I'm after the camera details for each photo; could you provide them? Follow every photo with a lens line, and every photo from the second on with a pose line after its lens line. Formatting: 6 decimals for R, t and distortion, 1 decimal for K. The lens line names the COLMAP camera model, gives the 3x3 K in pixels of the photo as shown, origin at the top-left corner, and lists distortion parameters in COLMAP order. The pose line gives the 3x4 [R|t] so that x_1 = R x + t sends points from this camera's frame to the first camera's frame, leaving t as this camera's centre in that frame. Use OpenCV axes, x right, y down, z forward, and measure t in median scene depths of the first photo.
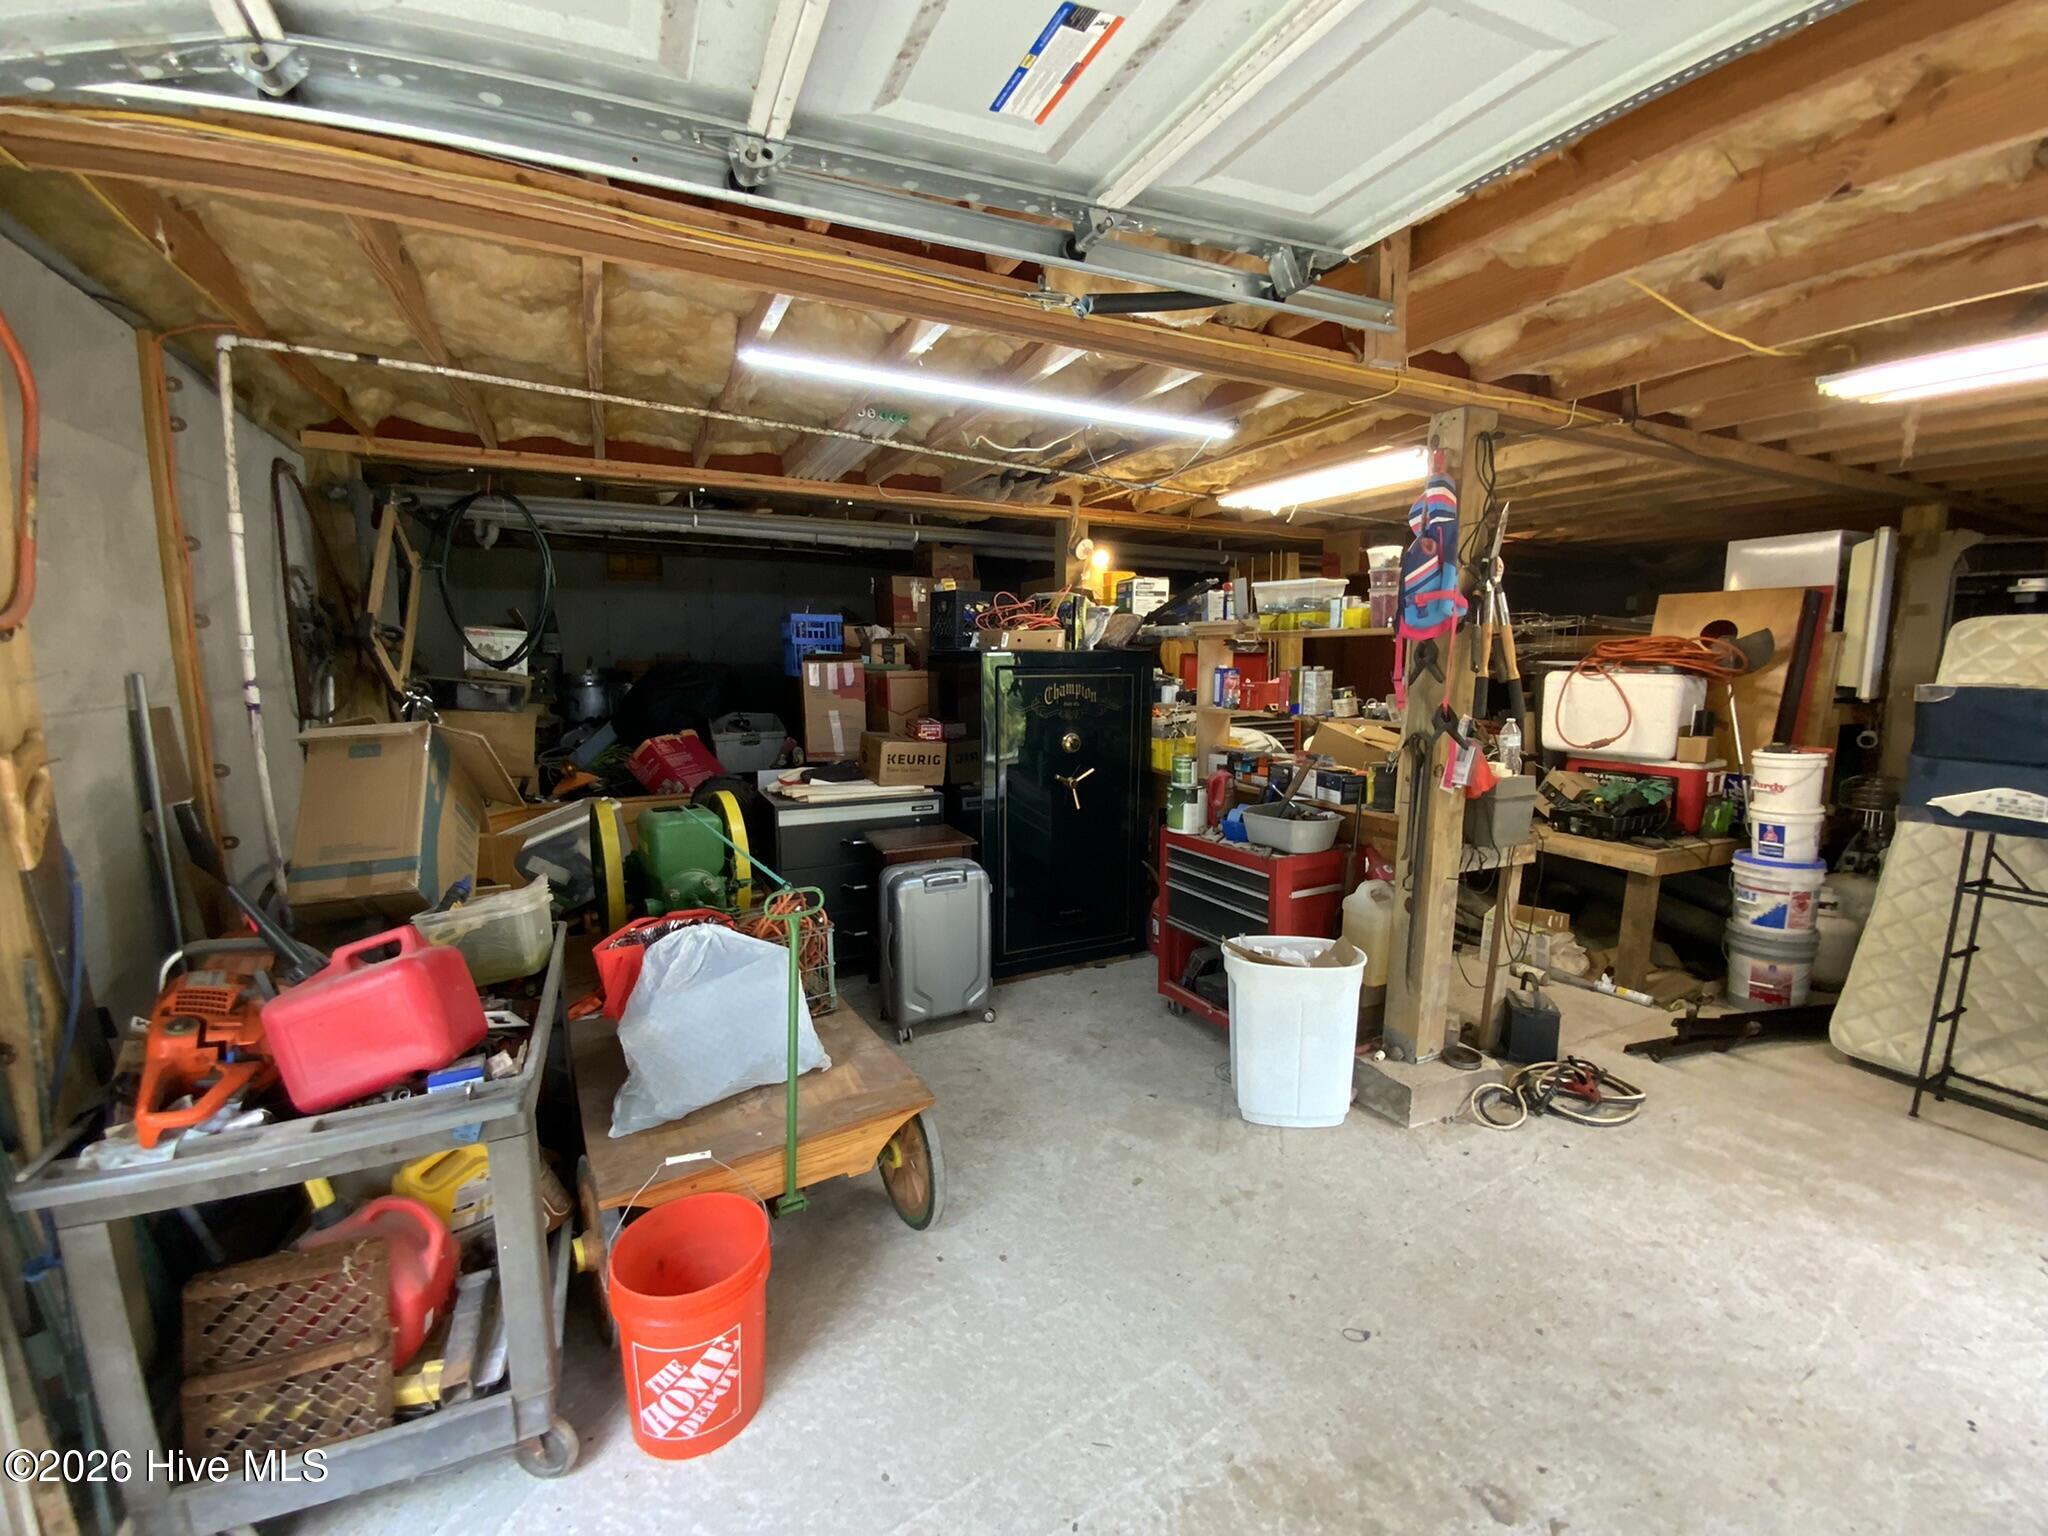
lens RADIAL K [[826.8, 0, 1024.0], [0, 826.8, 768.0], [0, 0, 1]] dist [0.011300, -0.010726]
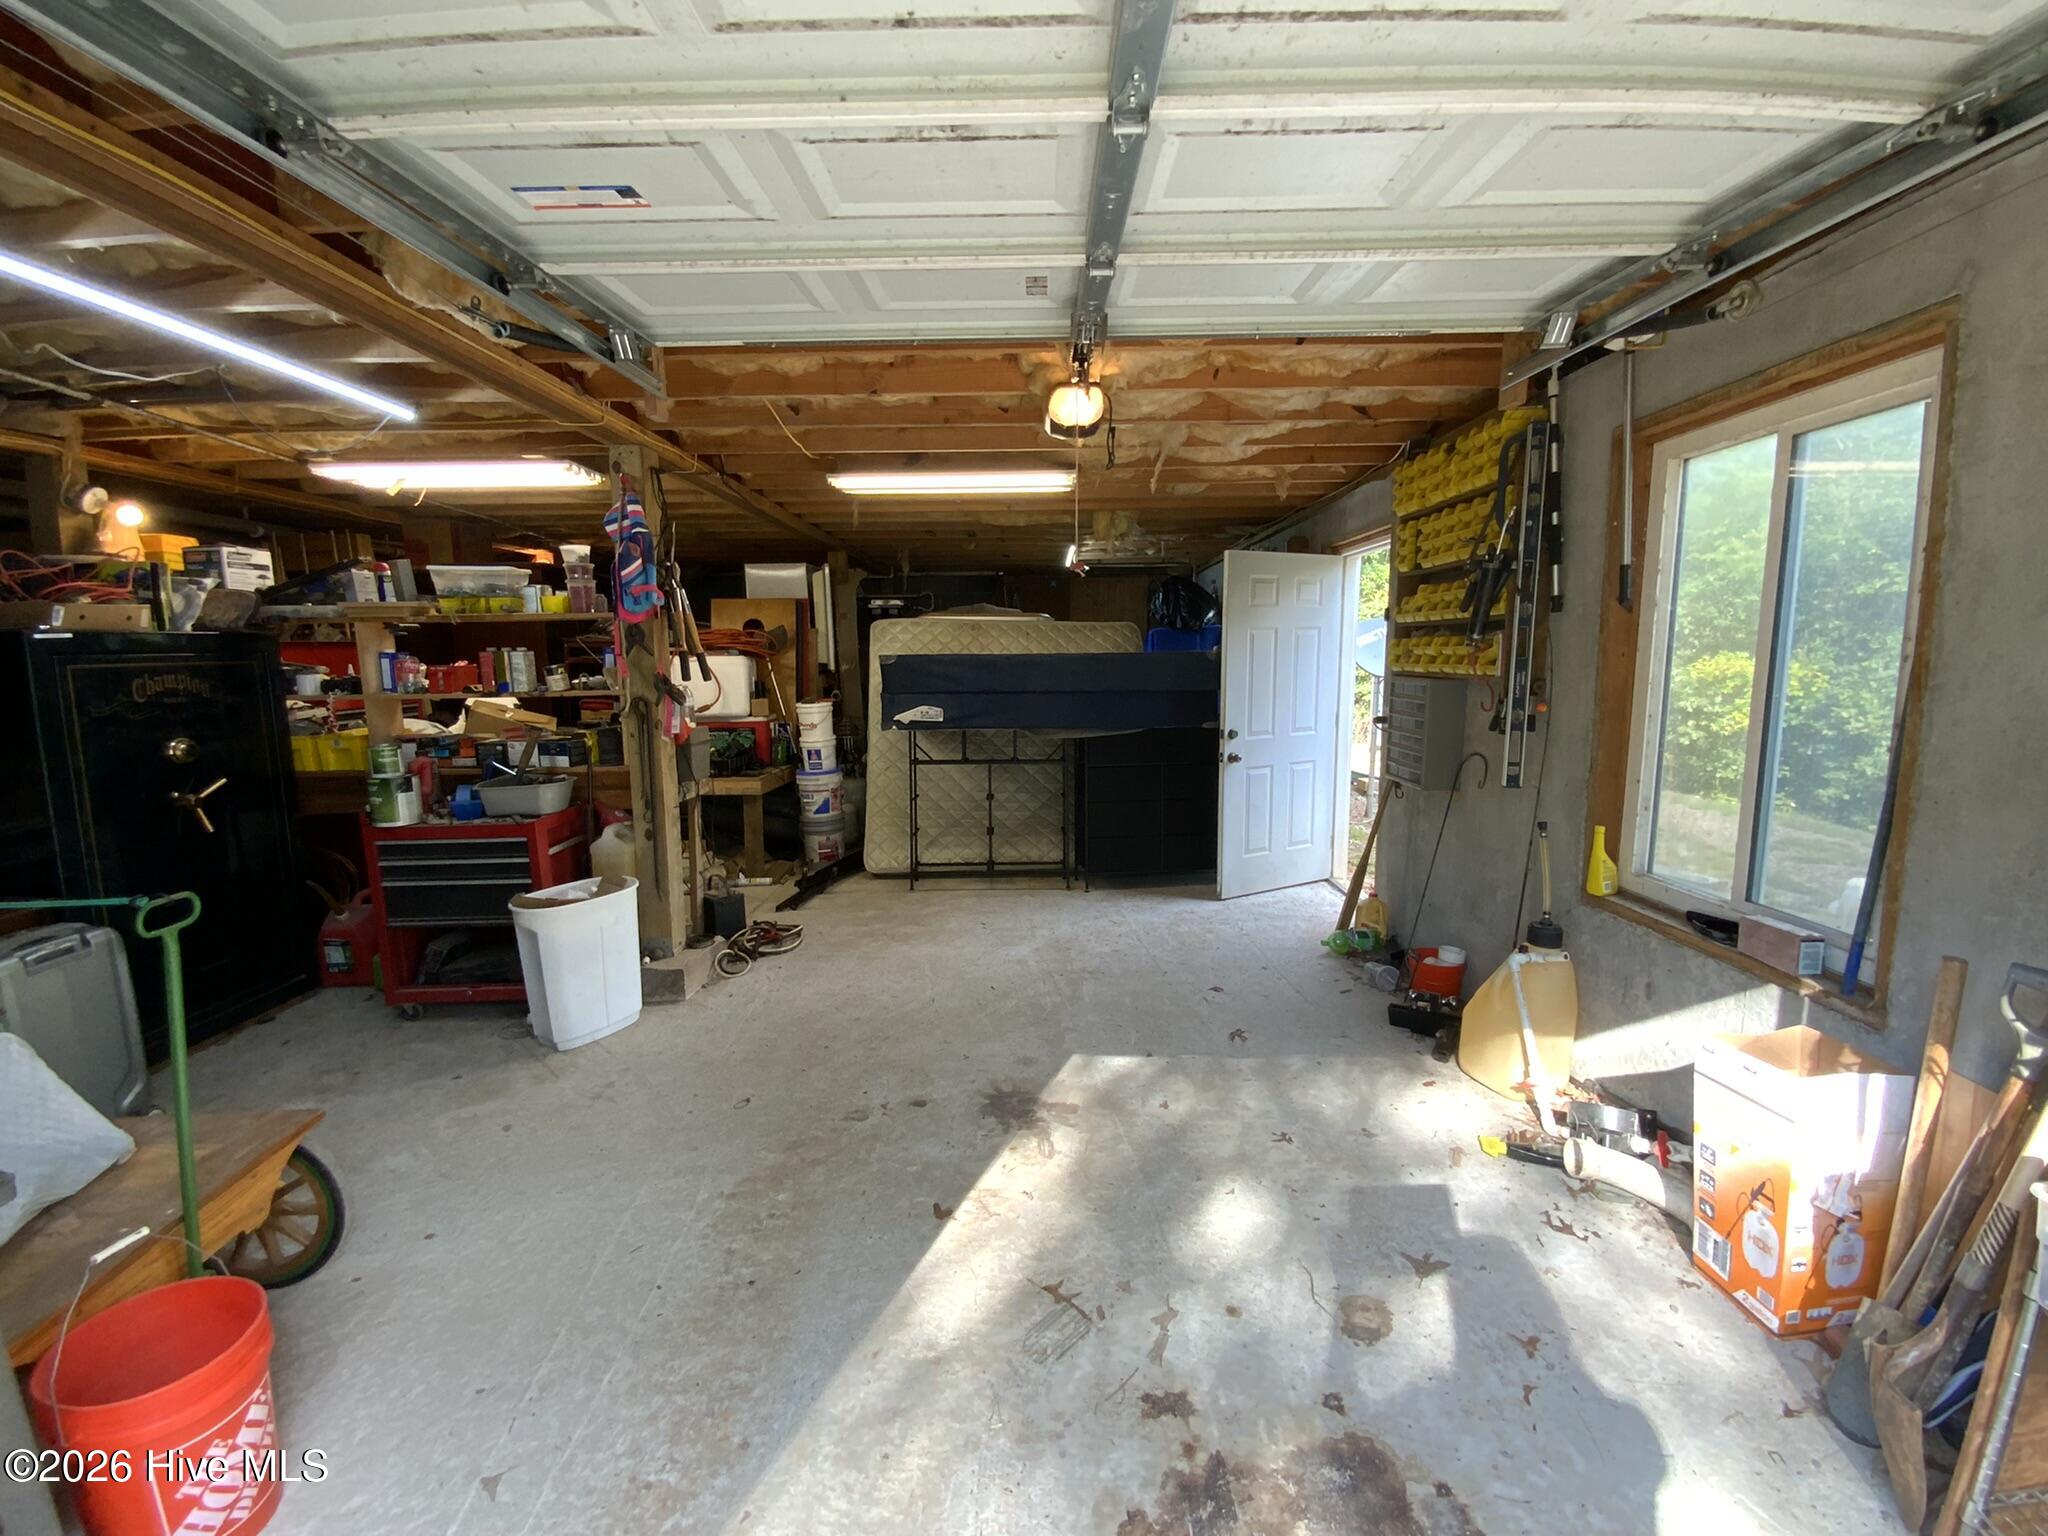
lens RADIAL K [[826.8, 0, 1024.0], [0, 826.8, 768.0], [0, 0, 1]] dist [0.011300, -0.010726]
pose [[0.453335, -0.130641, 0.881715, -0.320483], [0.133161, 0.988026, 0.077928, 0.036729], [-0.881338, 0.082083, 0.465303, -0.080621]]
